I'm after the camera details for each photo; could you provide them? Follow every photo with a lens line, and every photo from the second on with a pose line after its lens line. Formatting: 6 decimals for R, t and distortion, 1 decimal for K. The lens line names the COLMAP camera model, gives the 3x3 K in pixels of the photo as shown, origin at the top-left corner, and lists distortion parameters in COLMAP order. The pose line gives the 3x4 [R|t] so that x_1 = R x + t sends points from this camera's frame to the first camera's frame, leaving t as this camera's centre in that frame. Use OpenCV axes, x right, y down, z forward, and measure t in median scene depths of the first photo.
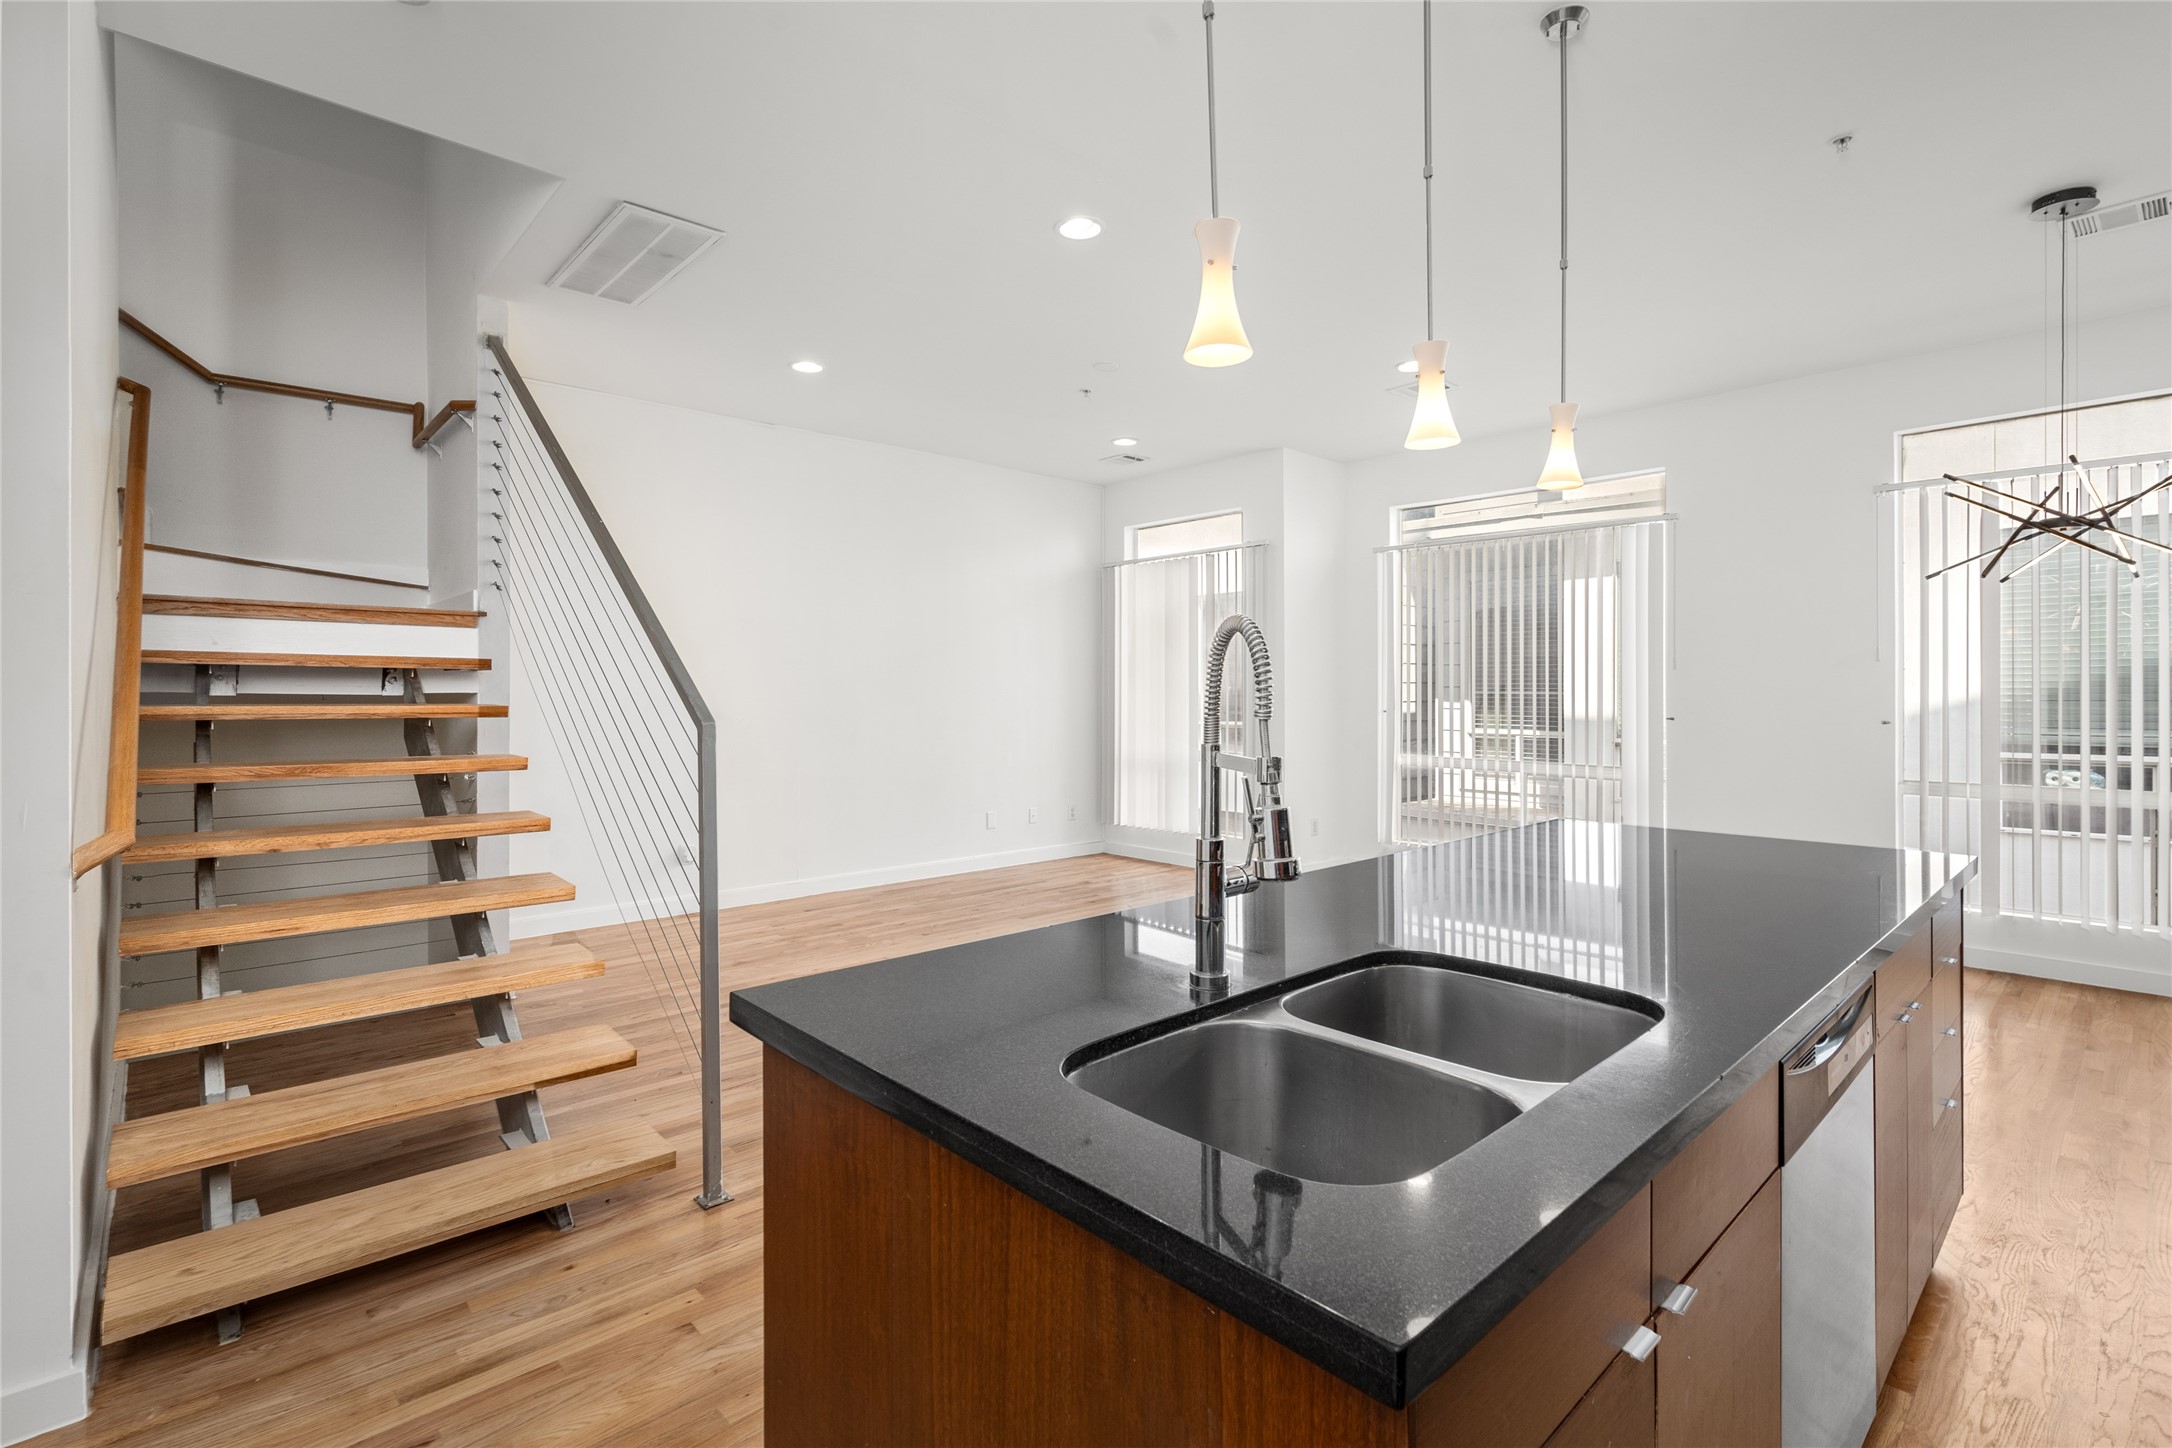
lens RADIAL K [[999.8, 0, 1103.9], [0, 999.8, 714.2], [0, 0, 1]] dist [-0.001940, -0.000775]
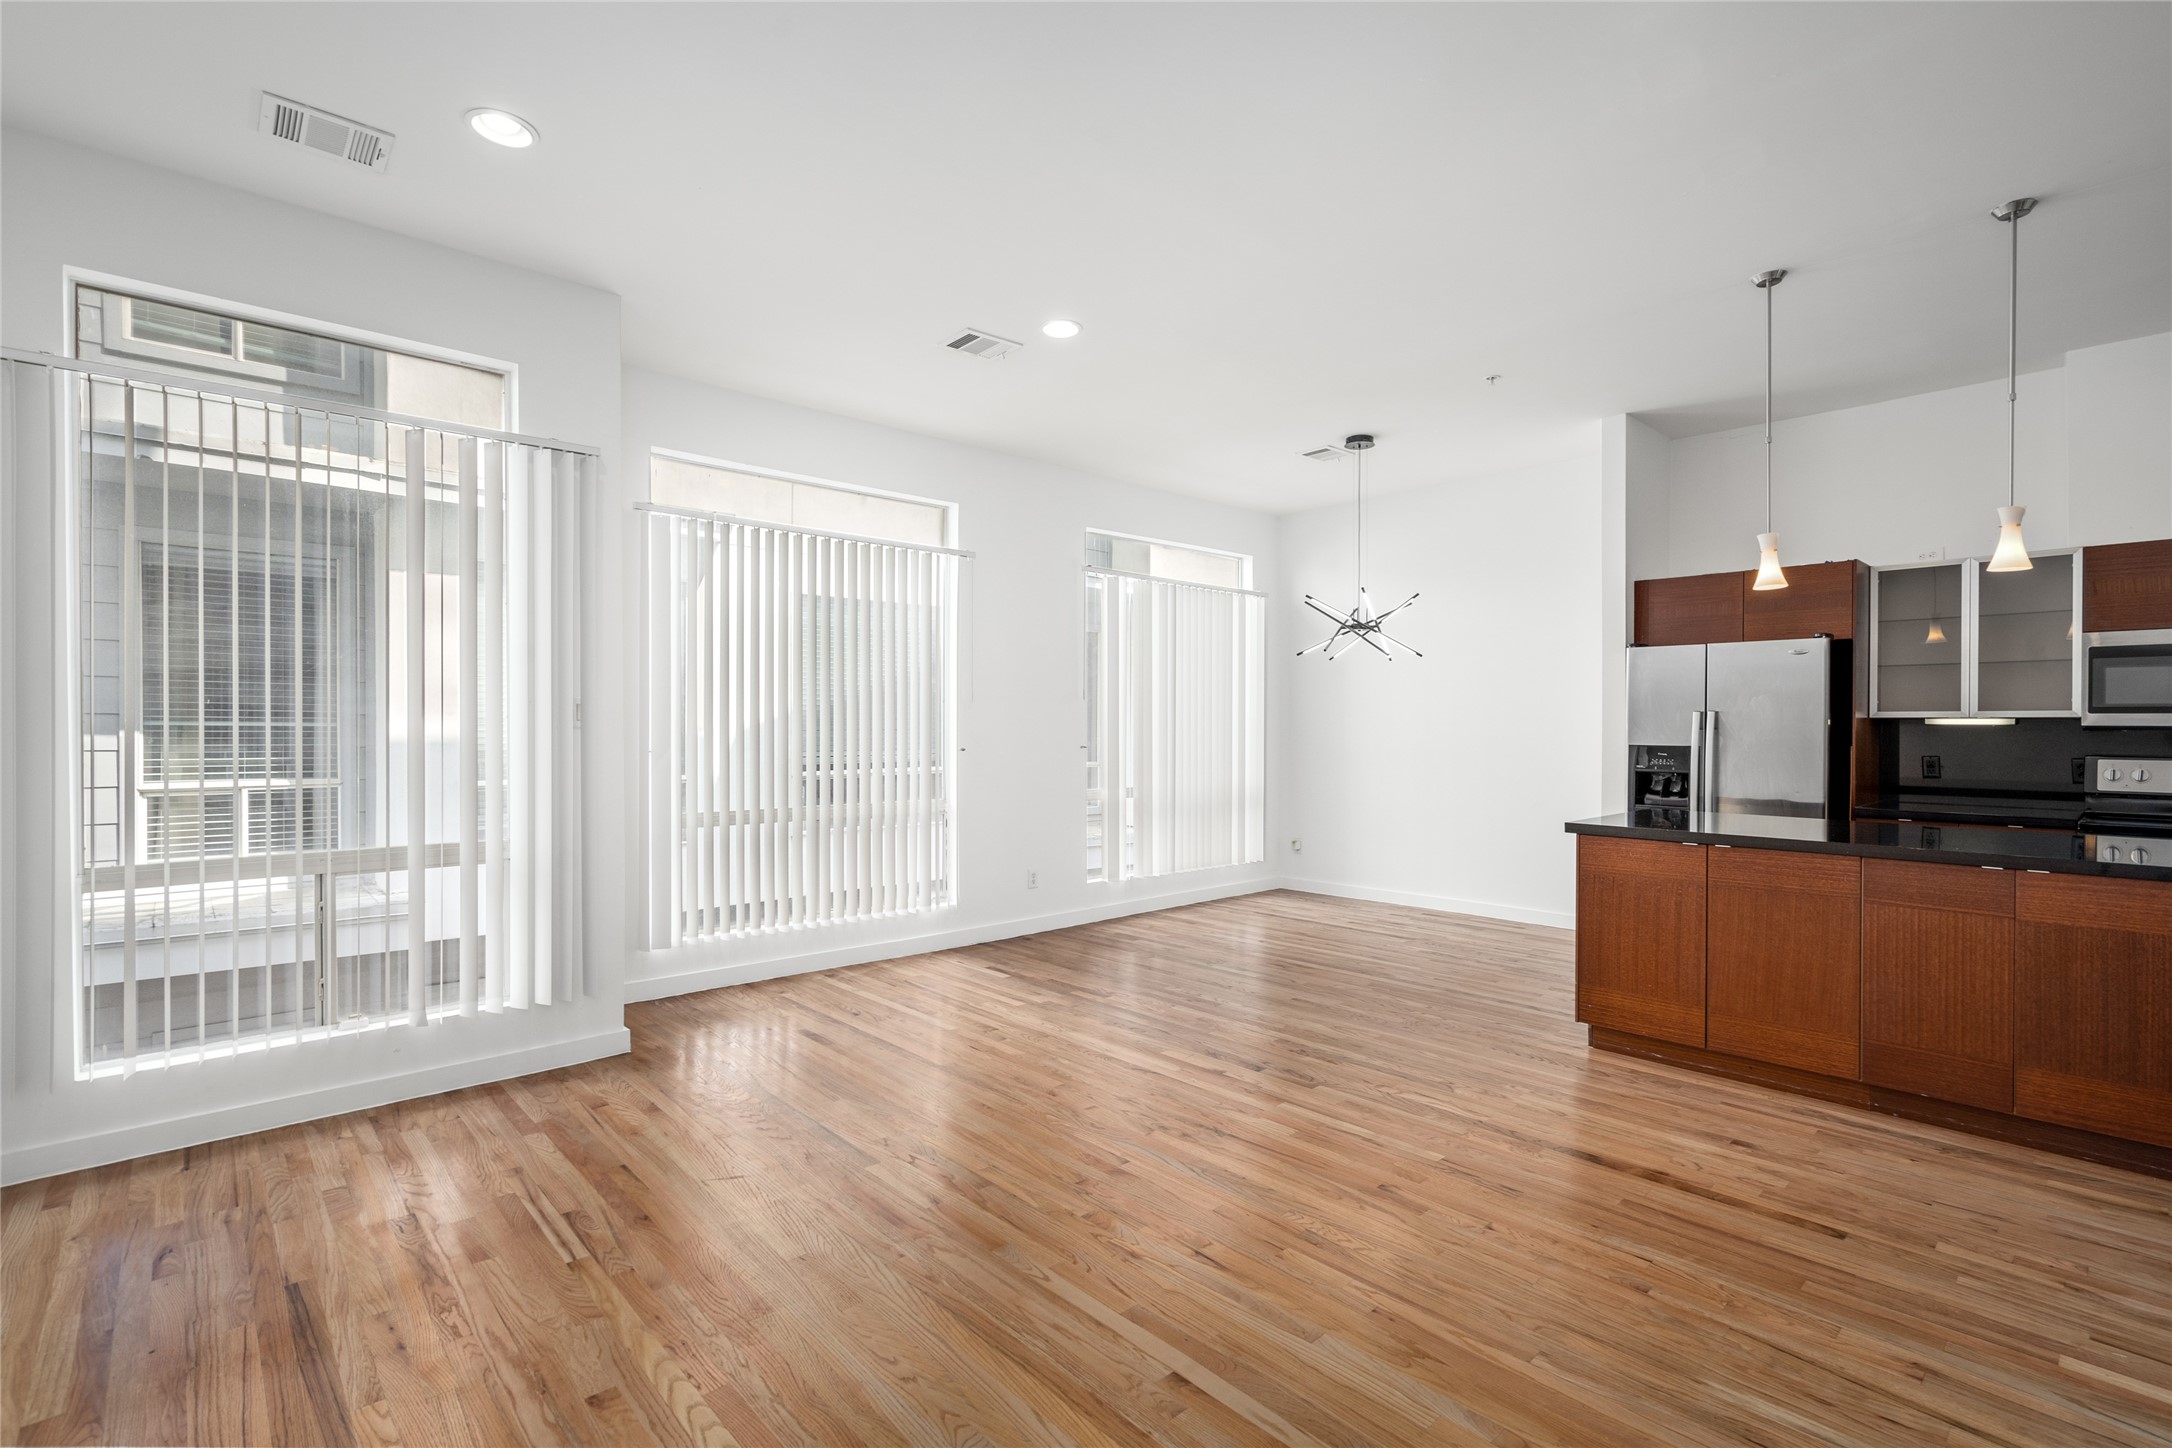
lens RADIAL K [[999.8, 0, 1071.4], [0, 999.8, 730.4], [0, 0, 1]] dist [-0.001940, -0.000775]
pose [[0.029484, -0.003361, 0.999560, -0.394501], [0.020107, 0.999794, 0.002769, -0.012927], [-0.999363, 0.020016, 0.029546, 0.741662]]
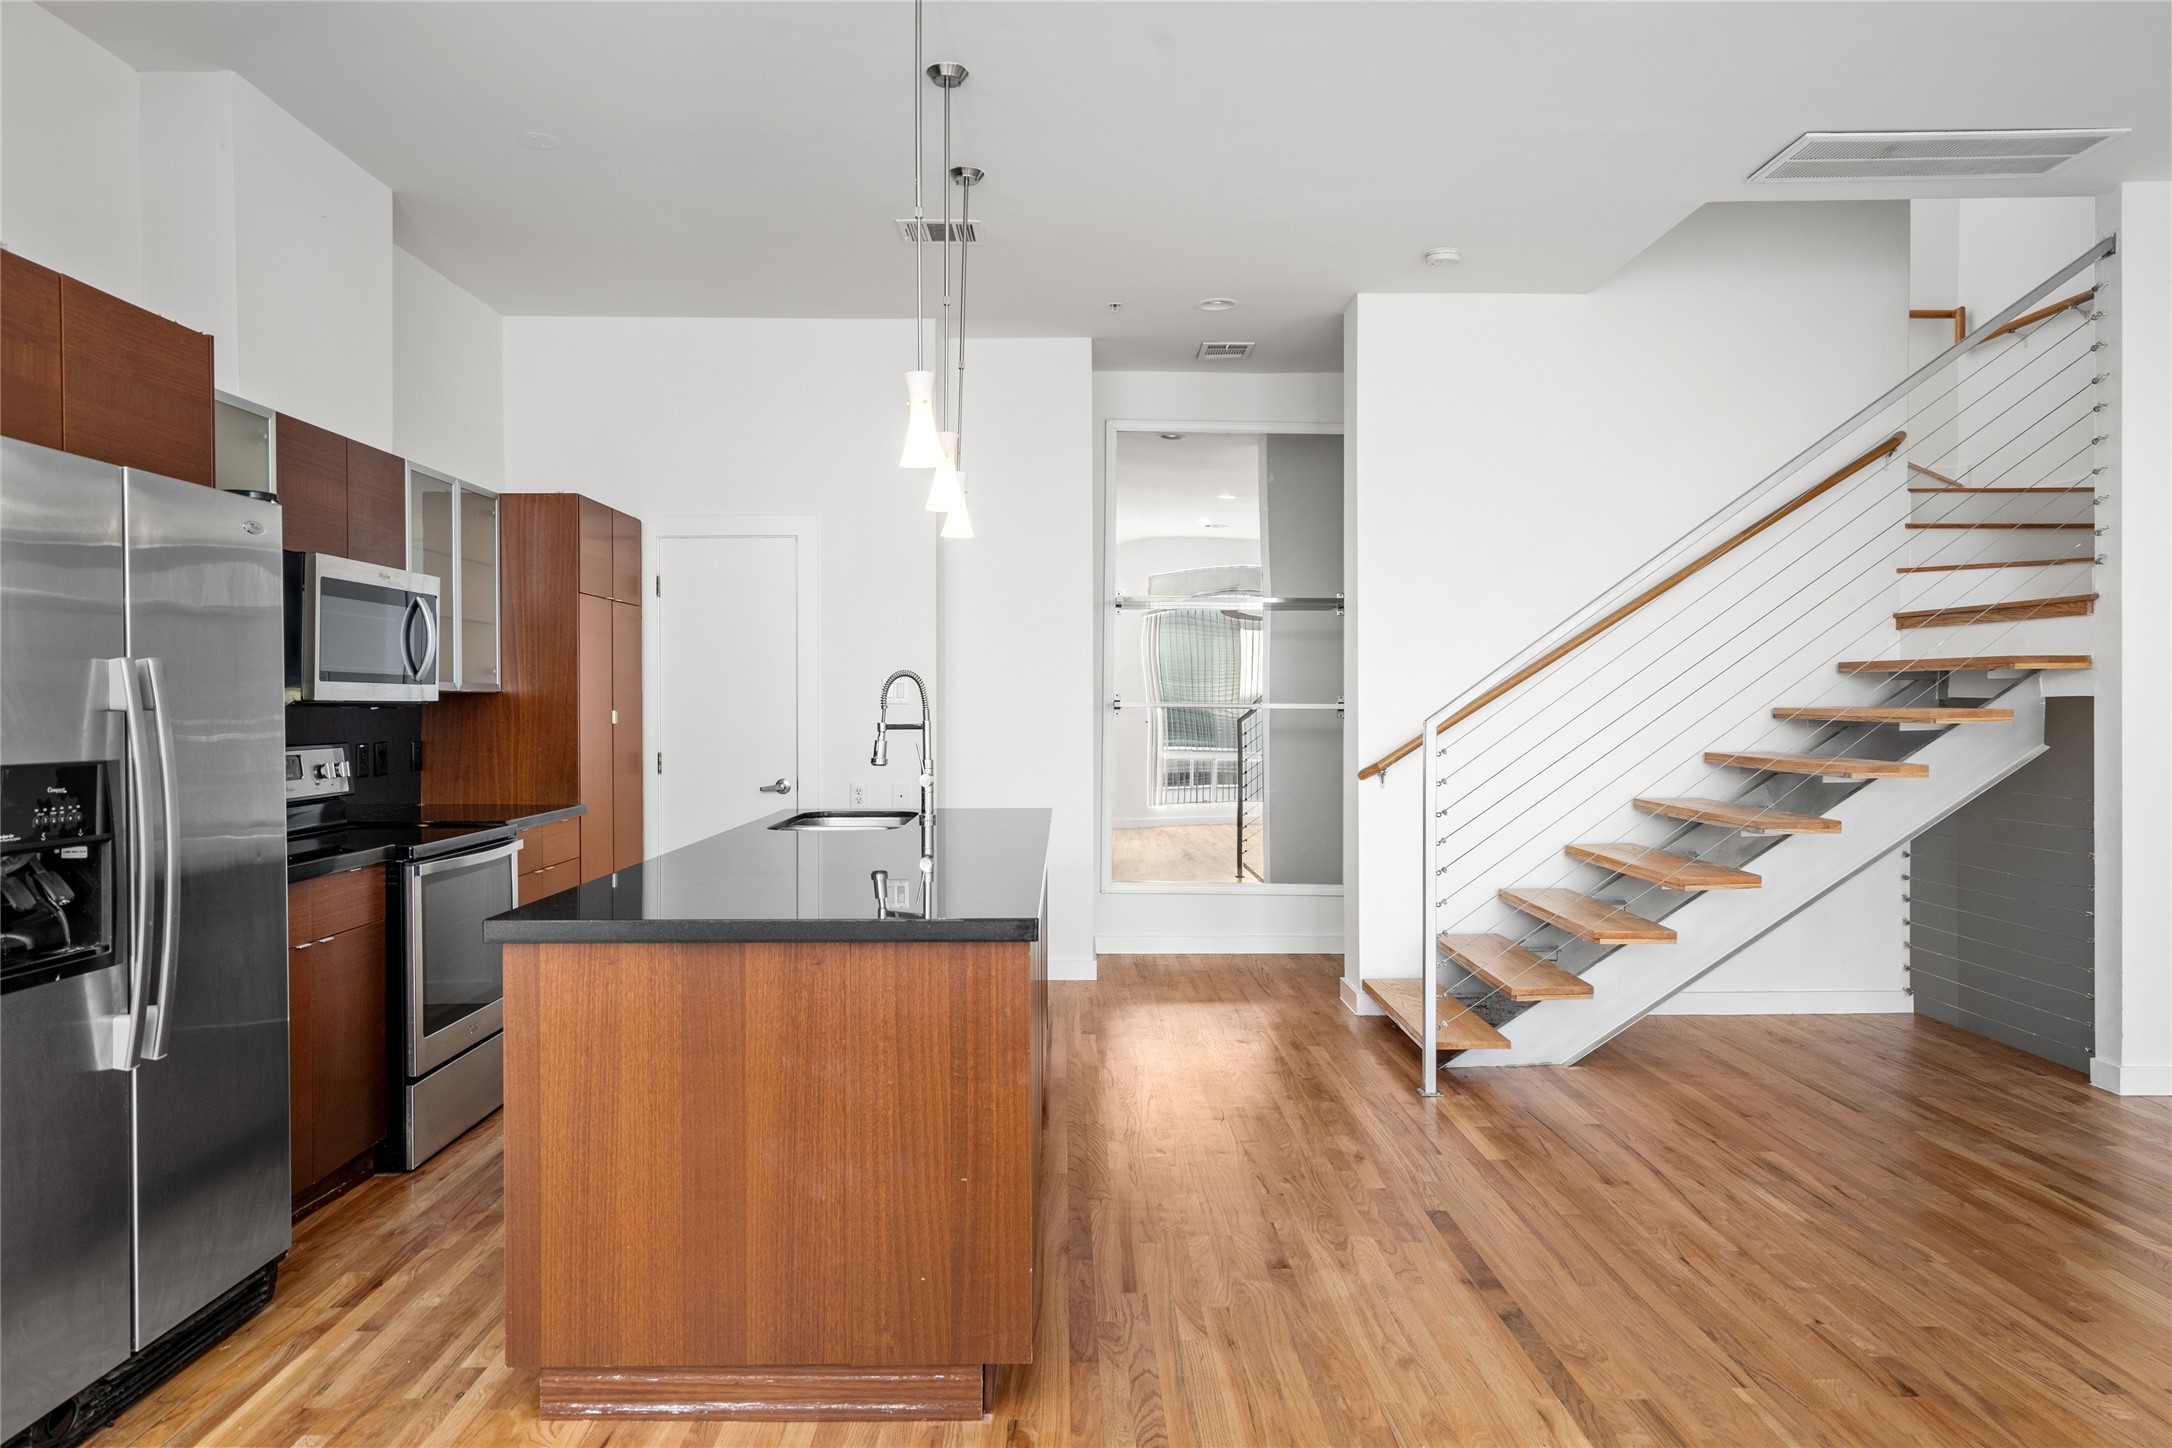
lens RADIAL K [[1399.2, 0, 1069.4], [0, 1399.2, 719.6], [0, 0, 1]] dist [0.004763, 0.002525]
pose [[-0.687684, 0.011747, -0.725915, 0.472951], [-0.011270, 0.999576, 0.026853, -0.011885], [0.725922, 0.026648, -0.687260, 0.720881]]
